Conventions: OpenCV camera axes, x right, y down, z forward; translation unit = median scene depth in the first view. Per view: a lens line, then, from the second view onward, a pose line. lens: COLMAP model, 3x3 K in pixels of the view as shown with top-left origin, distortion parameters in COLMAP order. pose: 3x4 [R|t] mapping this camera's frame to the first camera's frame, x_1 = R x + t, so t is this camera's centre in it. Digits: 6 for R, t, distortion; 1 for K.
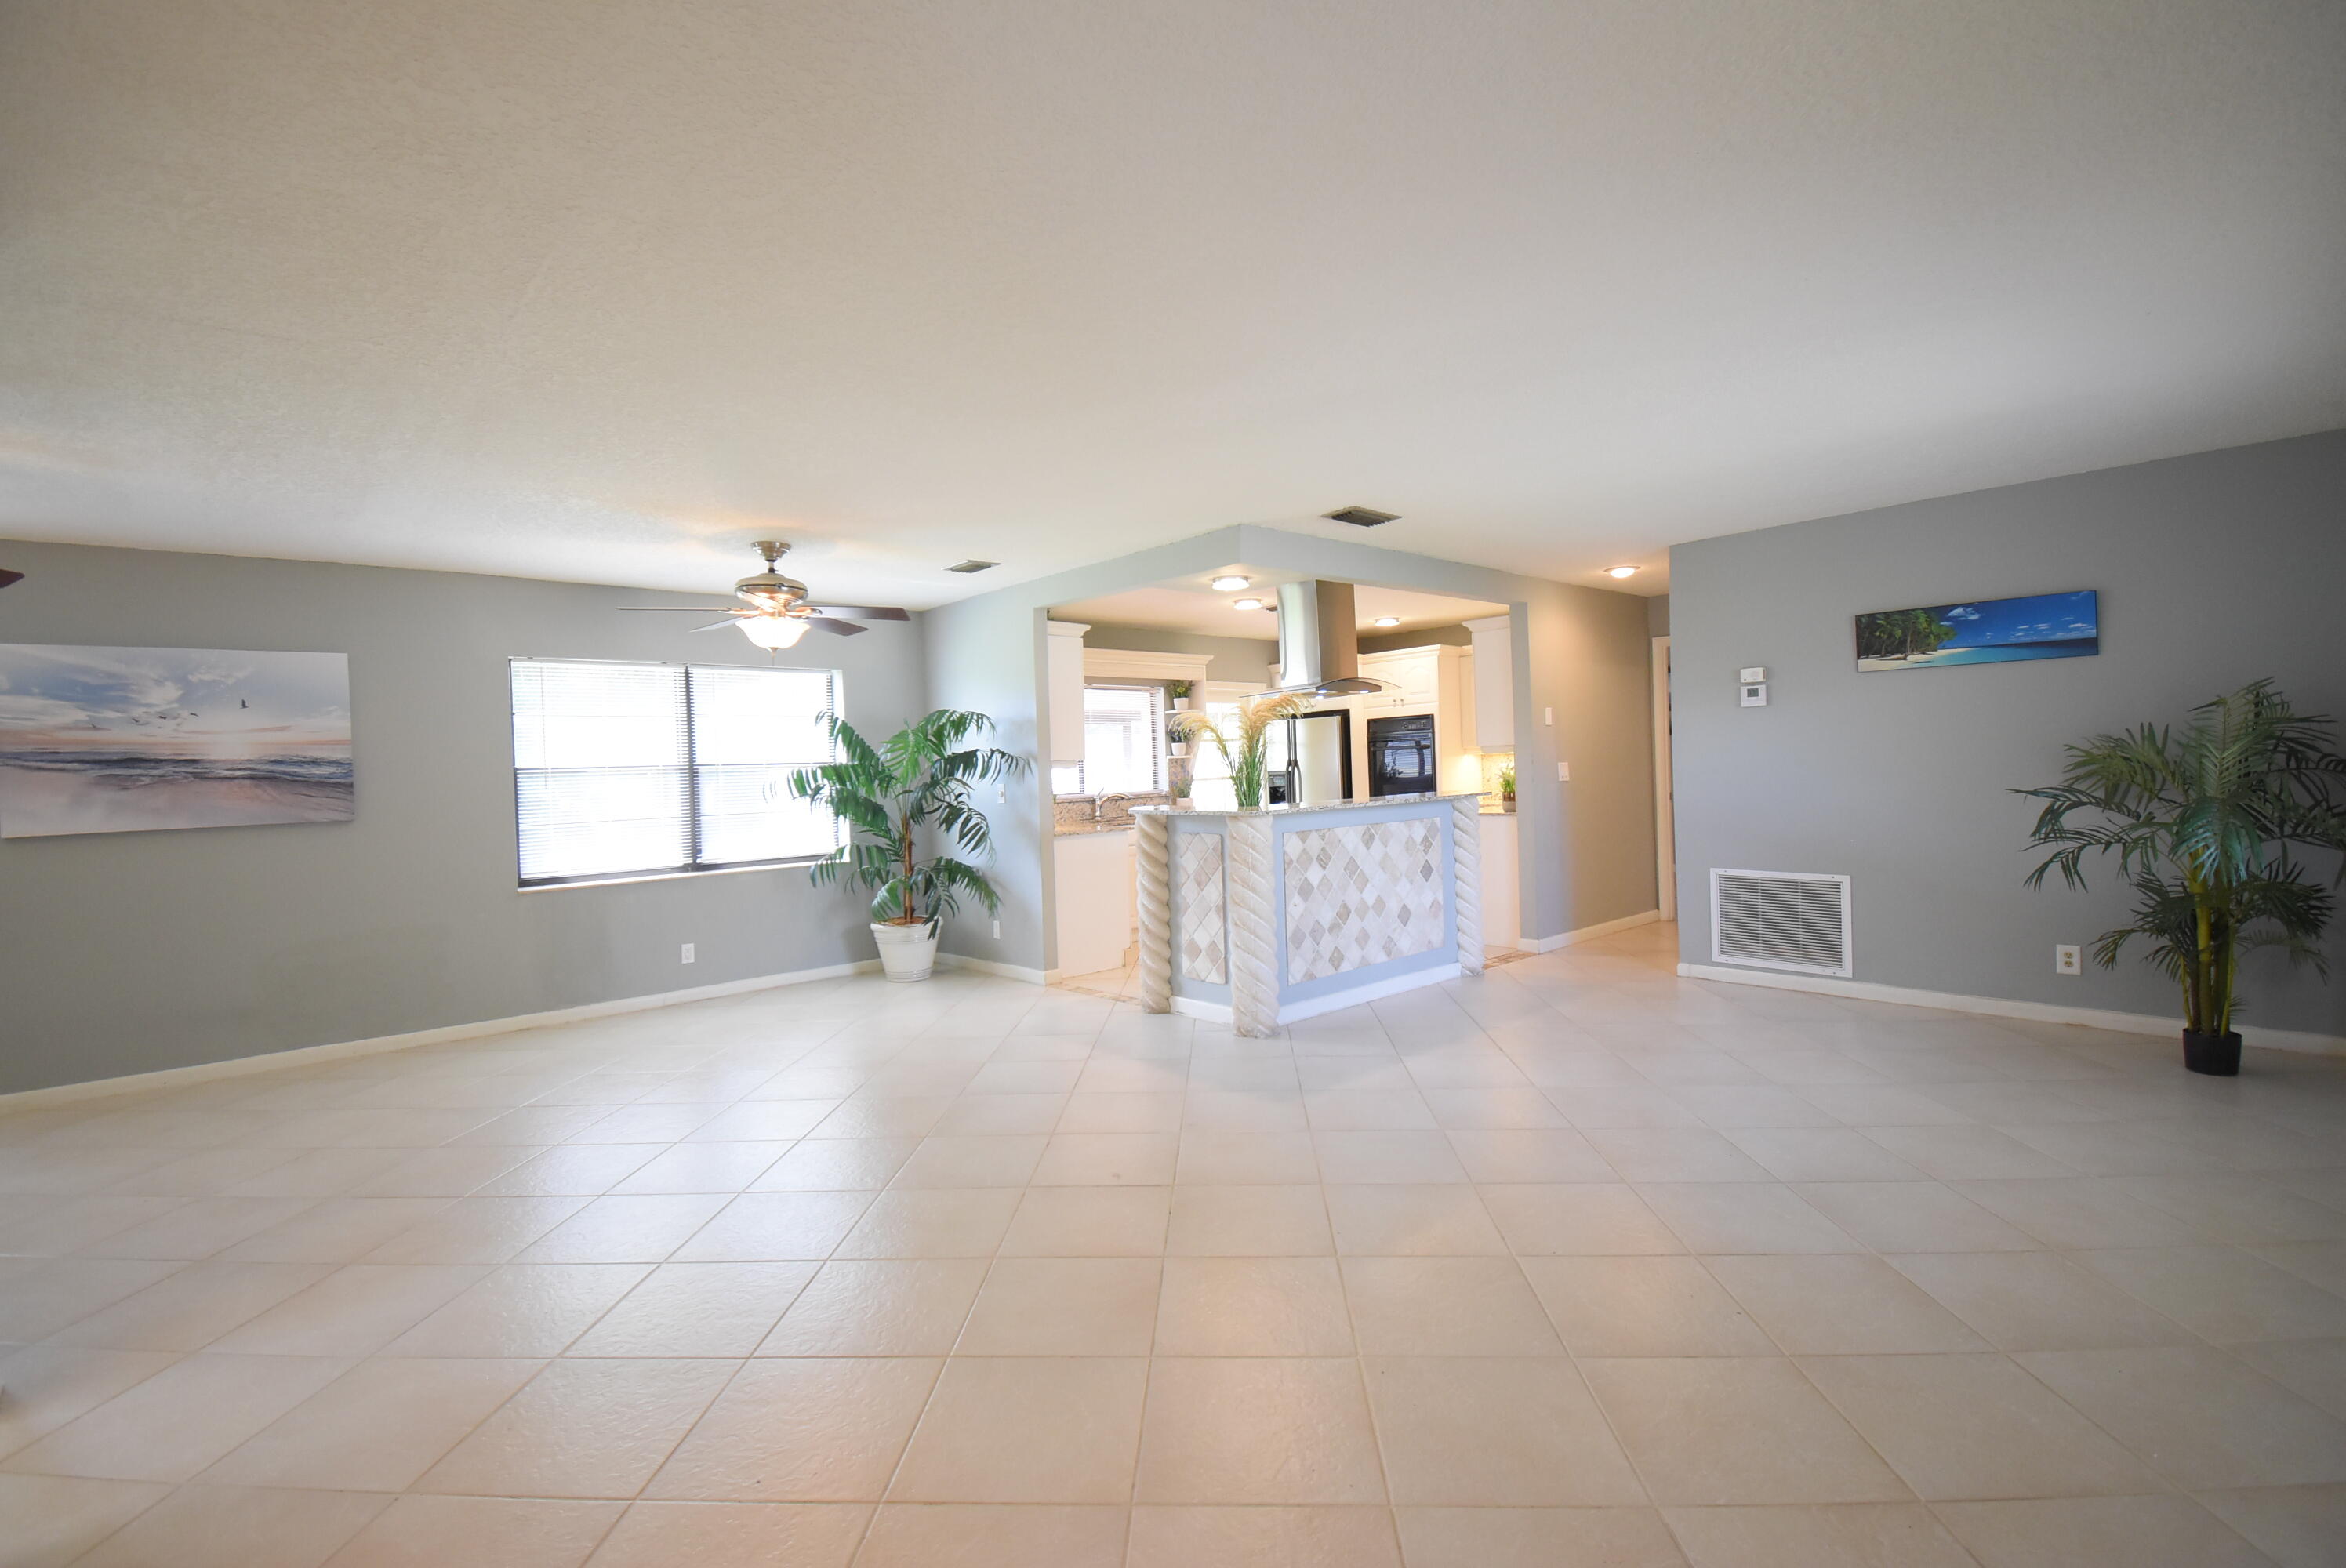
lens RADIAL K [[1037.1, 0, 1171.0], [0, 1037.1, 776.4], [0, 0, 1]] dist [0.011533, -0.021050]
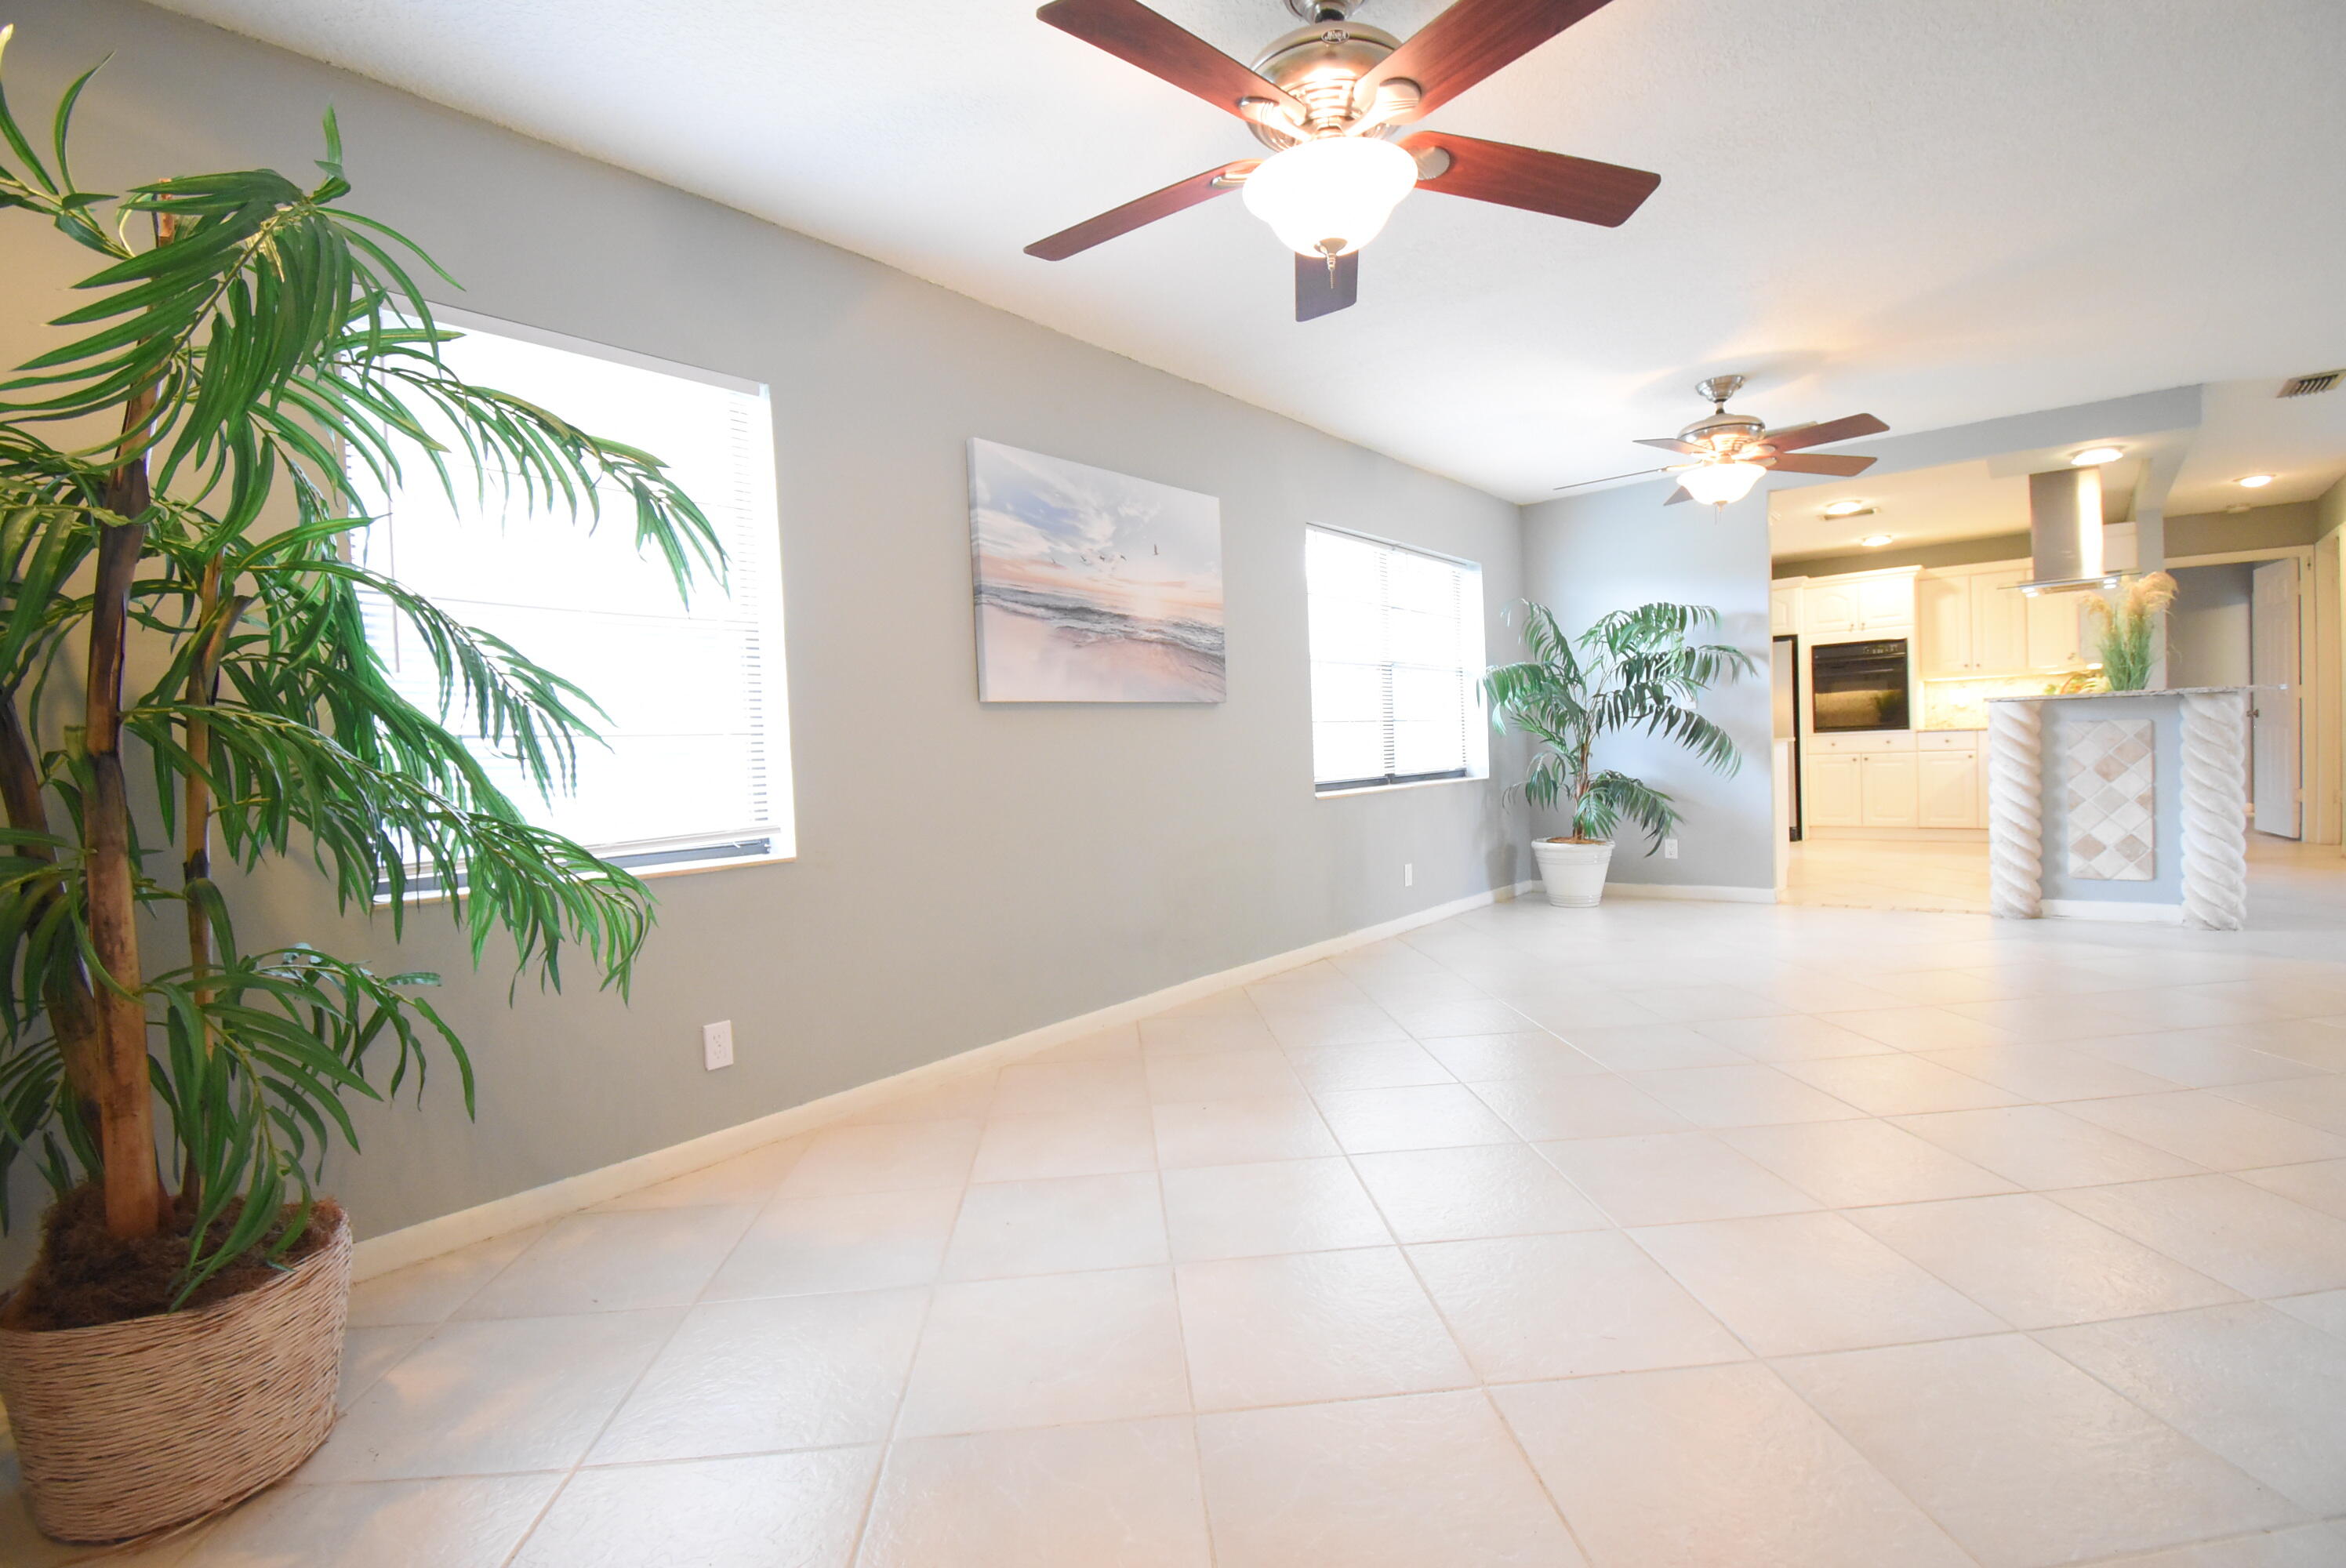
lens RADIAL K [[1037.1, 0, 1167.5], [0, 1037.1, 784.2], [0, 0, 1]] dist [0.011533, -0.021050]
pose [[0.992278, -0.007794, 0.123792, -0.832567], [0.005011, 0.999728, 0.022780, 0.078176], [-0.123936, -0.021984, 0.992047, 0.168498]]
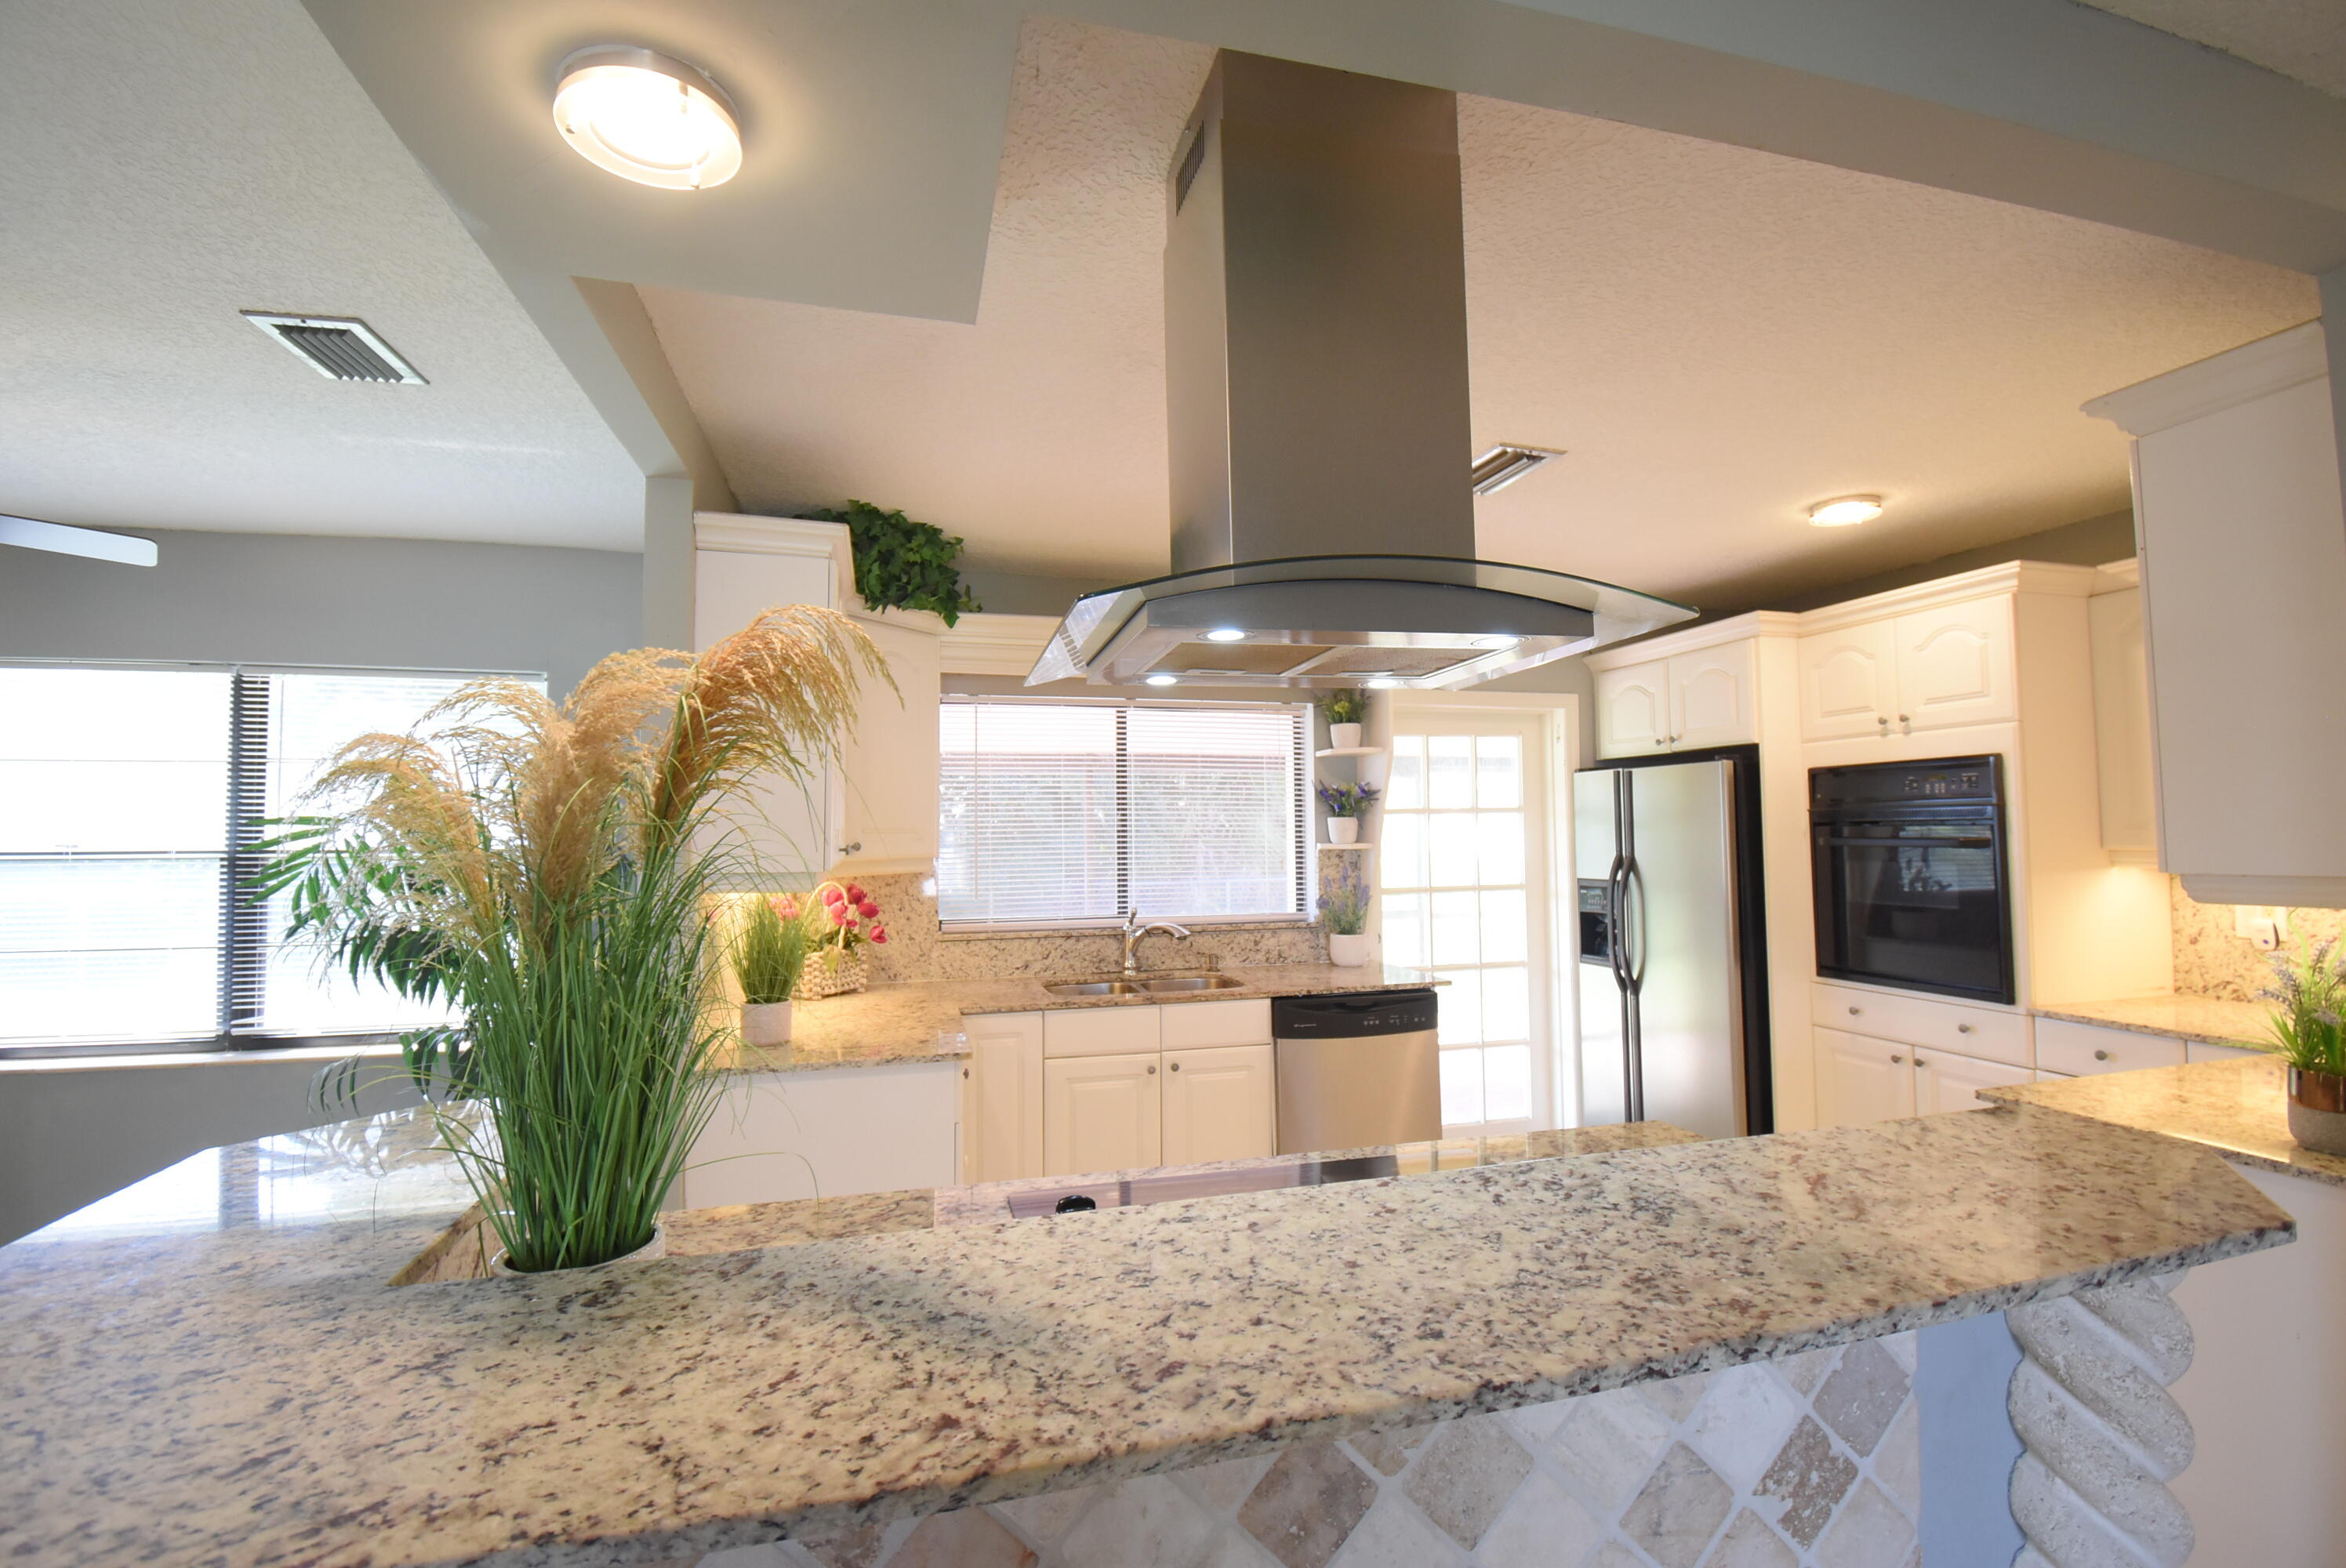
lens RADIAL K [[1037.1, 0, 1168.4], [0, 1037.1, 781.3], [0, 0, 1]] dist [0.011533, -0.021050]
pose [[0.891697, 0.005387, -0.452601, 0.233203], [-0.025587, 0.998930, -0.038520, -0.043039], [0.451910, 0.045928, 0.890881, 0.810750]]
